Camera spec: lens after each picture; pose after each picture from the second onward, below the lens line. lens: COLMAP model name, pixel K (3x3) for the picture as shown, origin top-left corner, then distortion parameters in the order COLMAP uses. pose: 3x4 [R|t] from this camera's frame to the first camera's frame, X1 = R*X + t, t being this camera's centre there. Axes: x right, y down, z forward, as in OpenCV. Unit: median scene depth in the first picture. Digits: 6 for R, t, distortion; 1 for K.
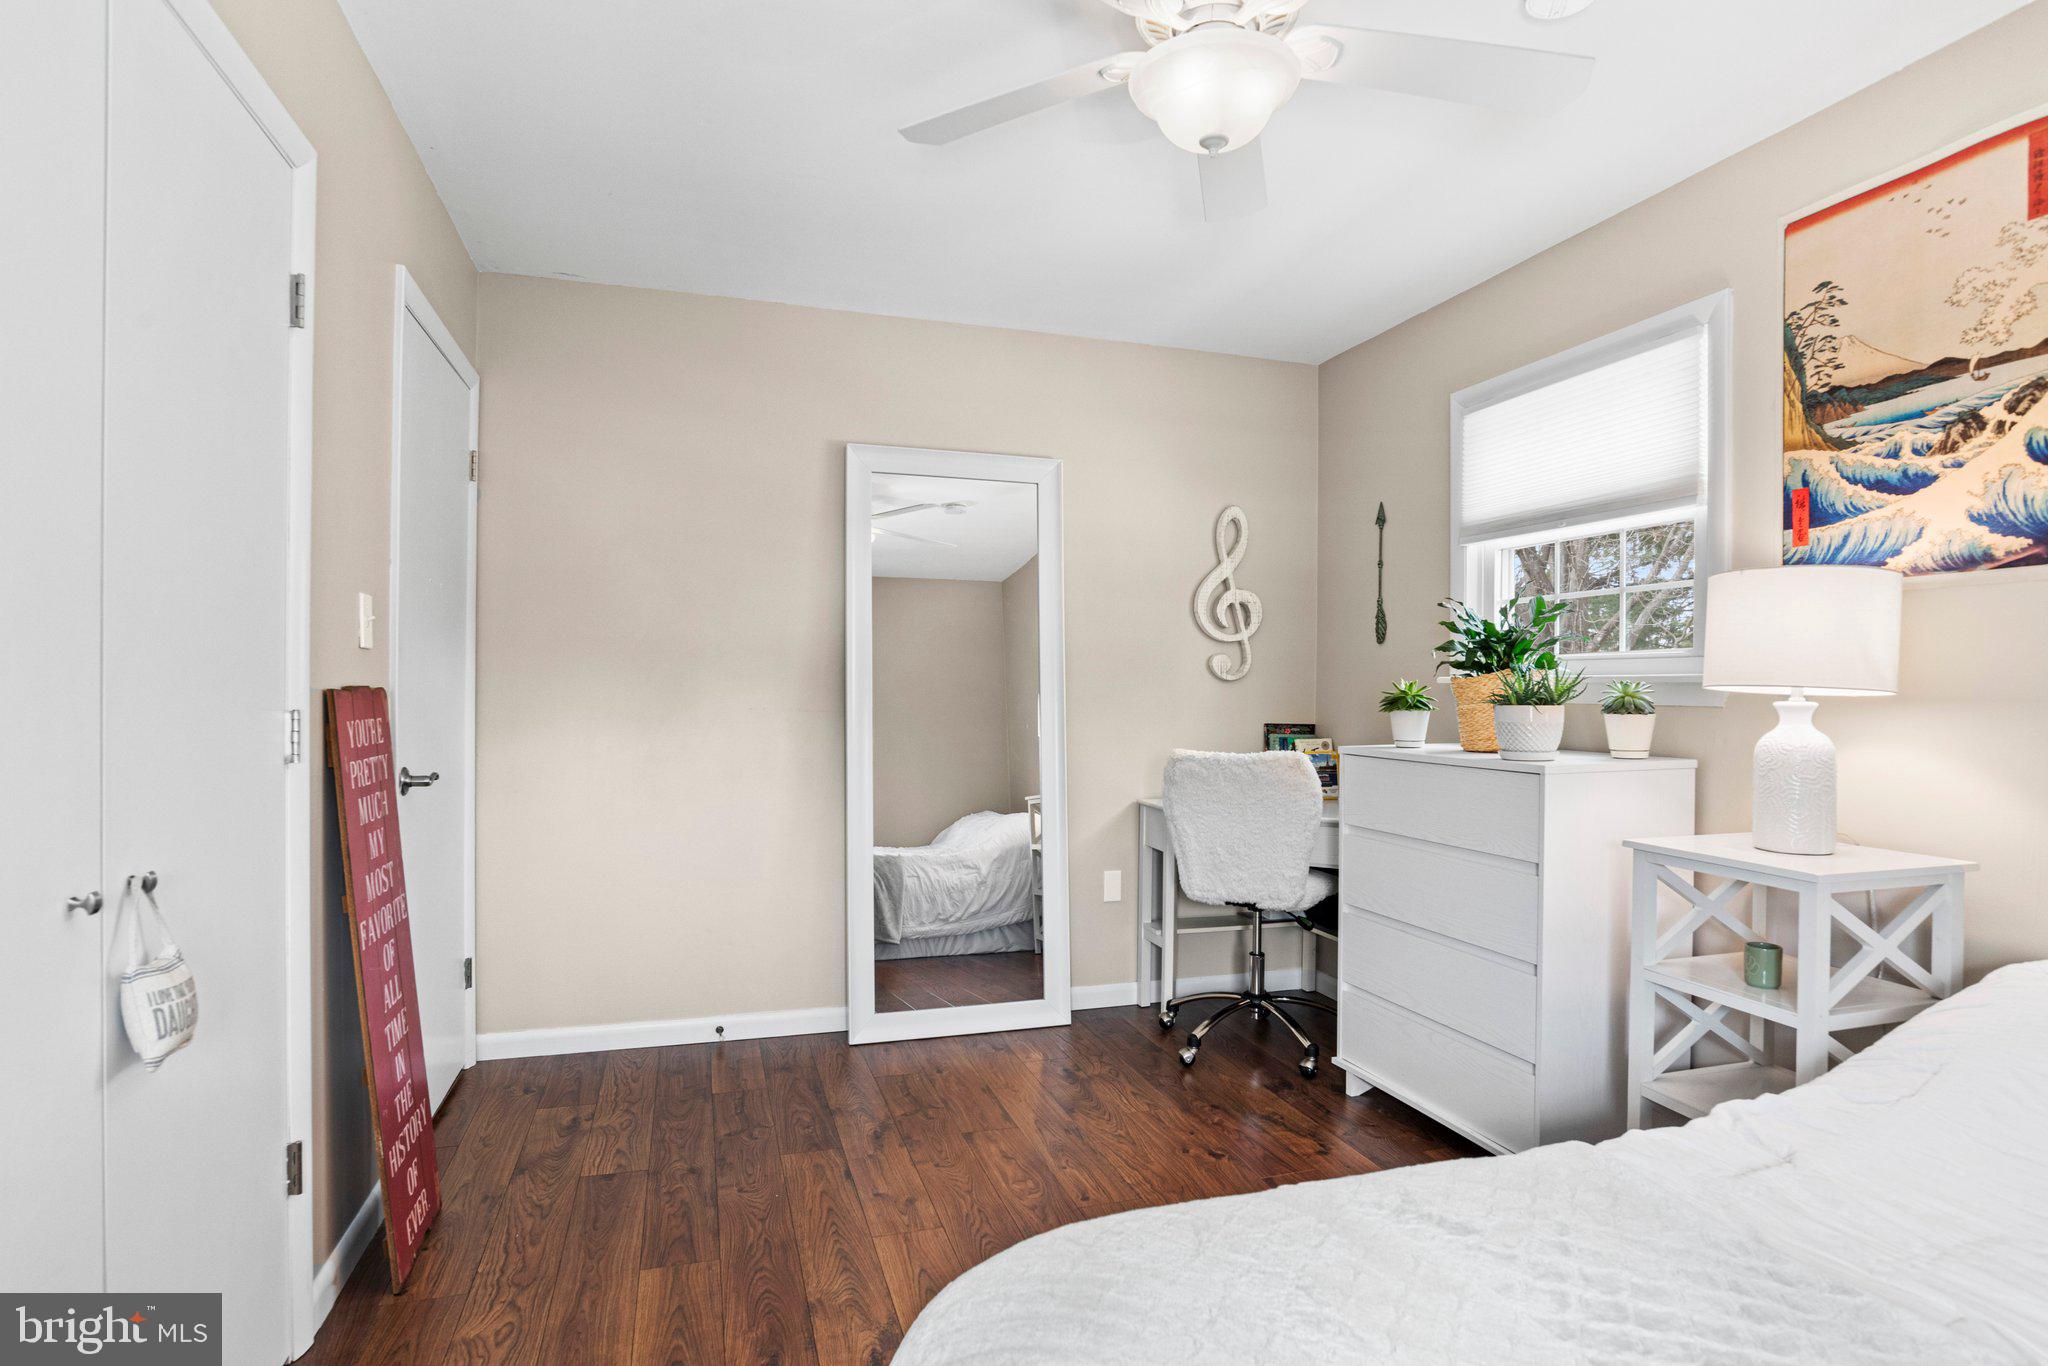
lens RADIAL K [[1060.2, 0, 1022.3], [0, 1060.2, 692.8], [0, 0, 1]] dist [-0.055990, 0.025545]
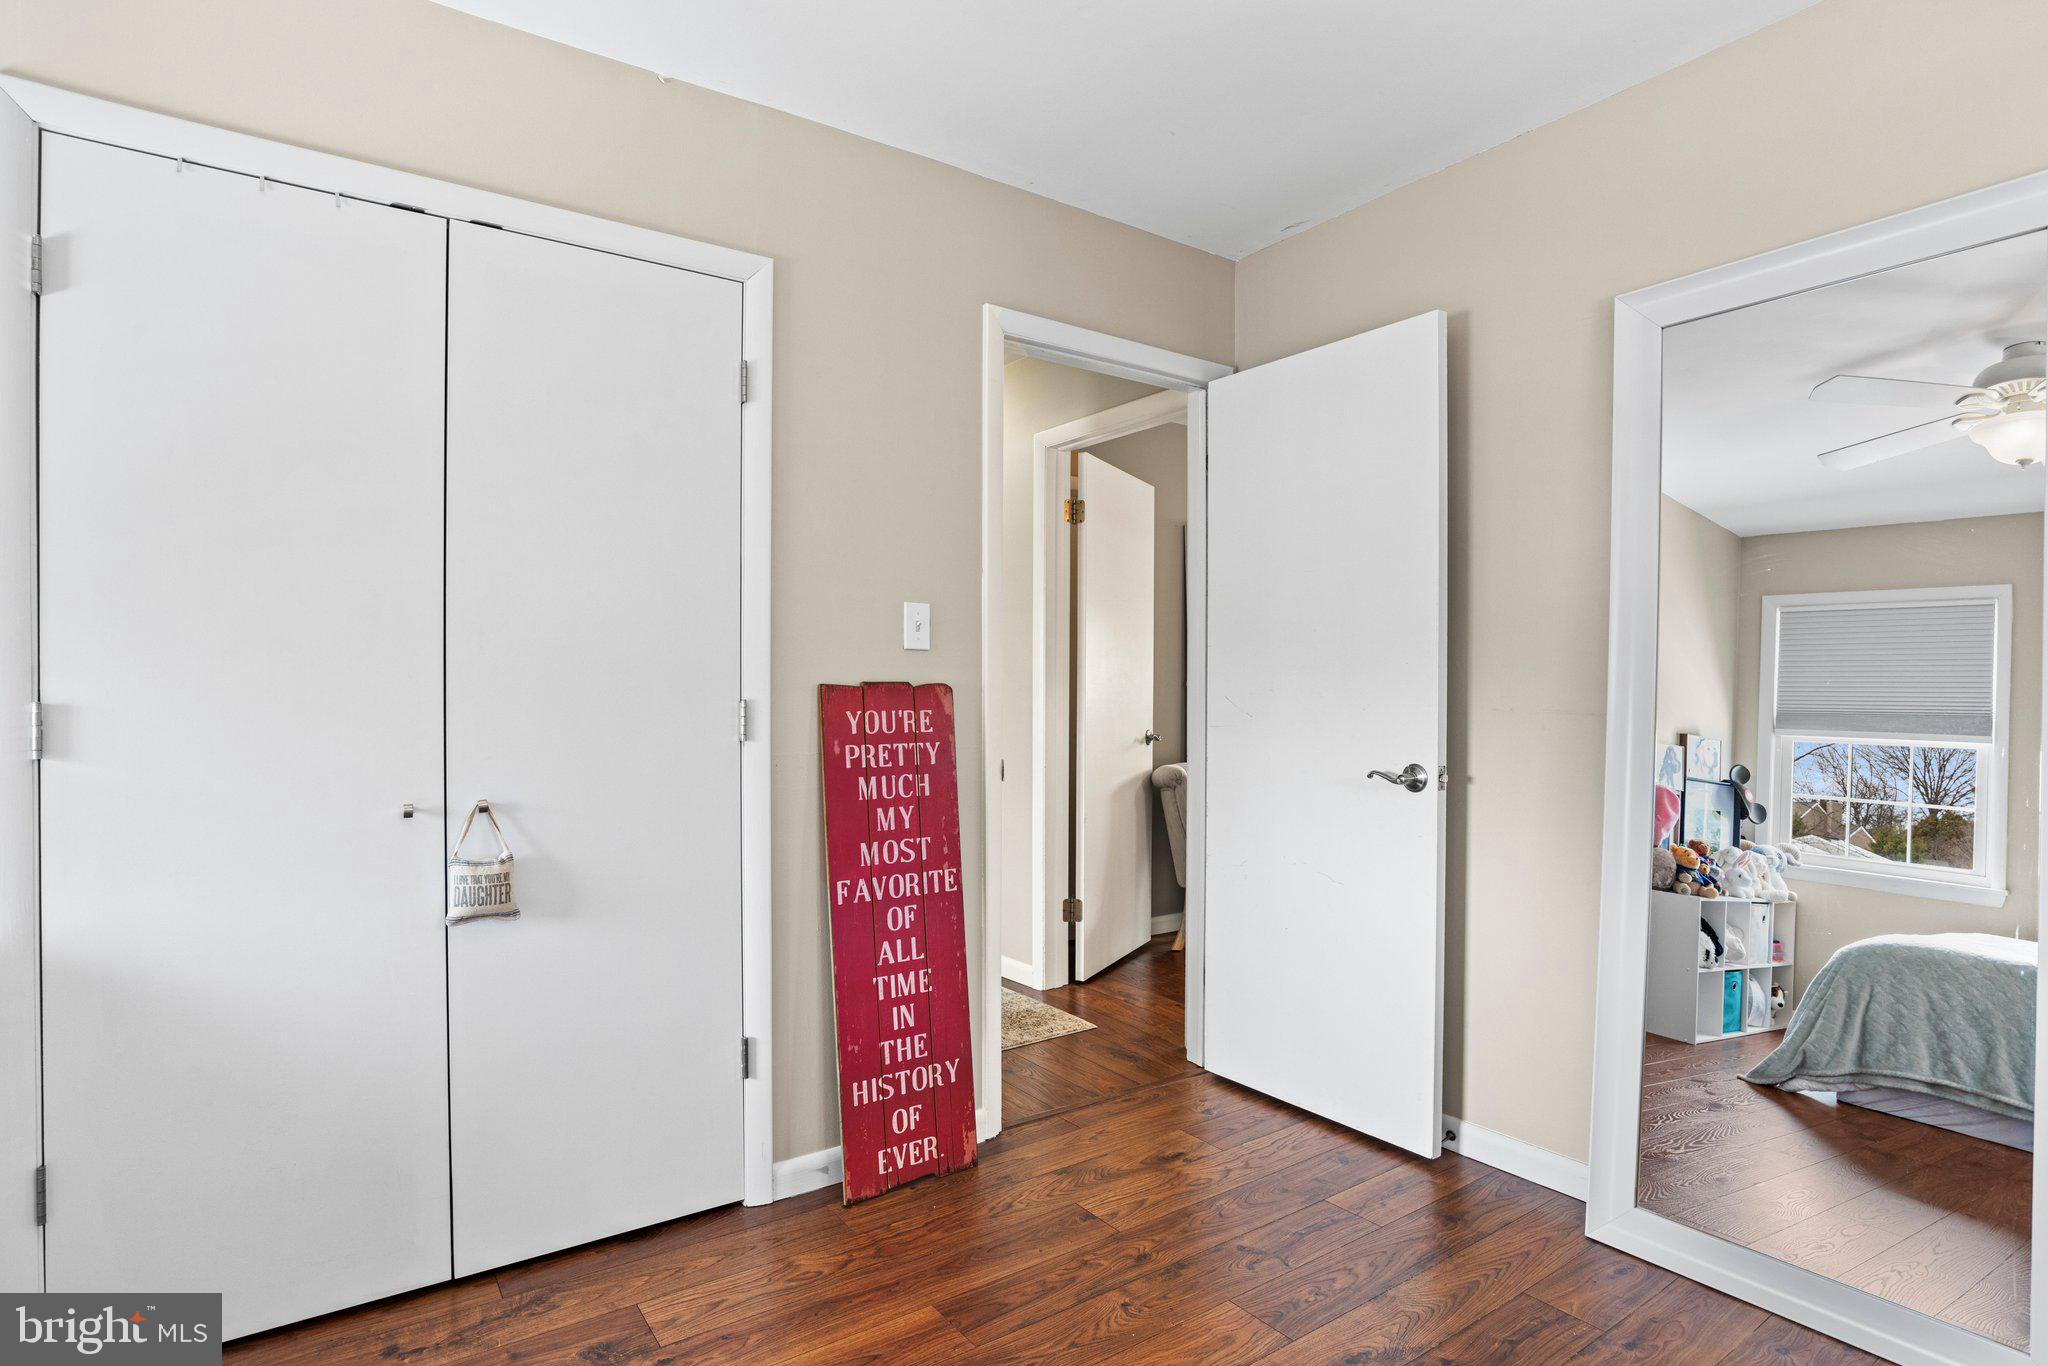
lens RADIAL K [[1060.2, 0, 1022.3], [0, 1060.2, 692.8], [0, 0, 1]] dist [-0.055990, 0.025545]
pose [[0.303490, -0.004212, -0.952825, 0.454796], [0.000104, 0.999990, -0.004387, 0.010267], [0.952835, 0.001232, 0.303487, 0.659904]]
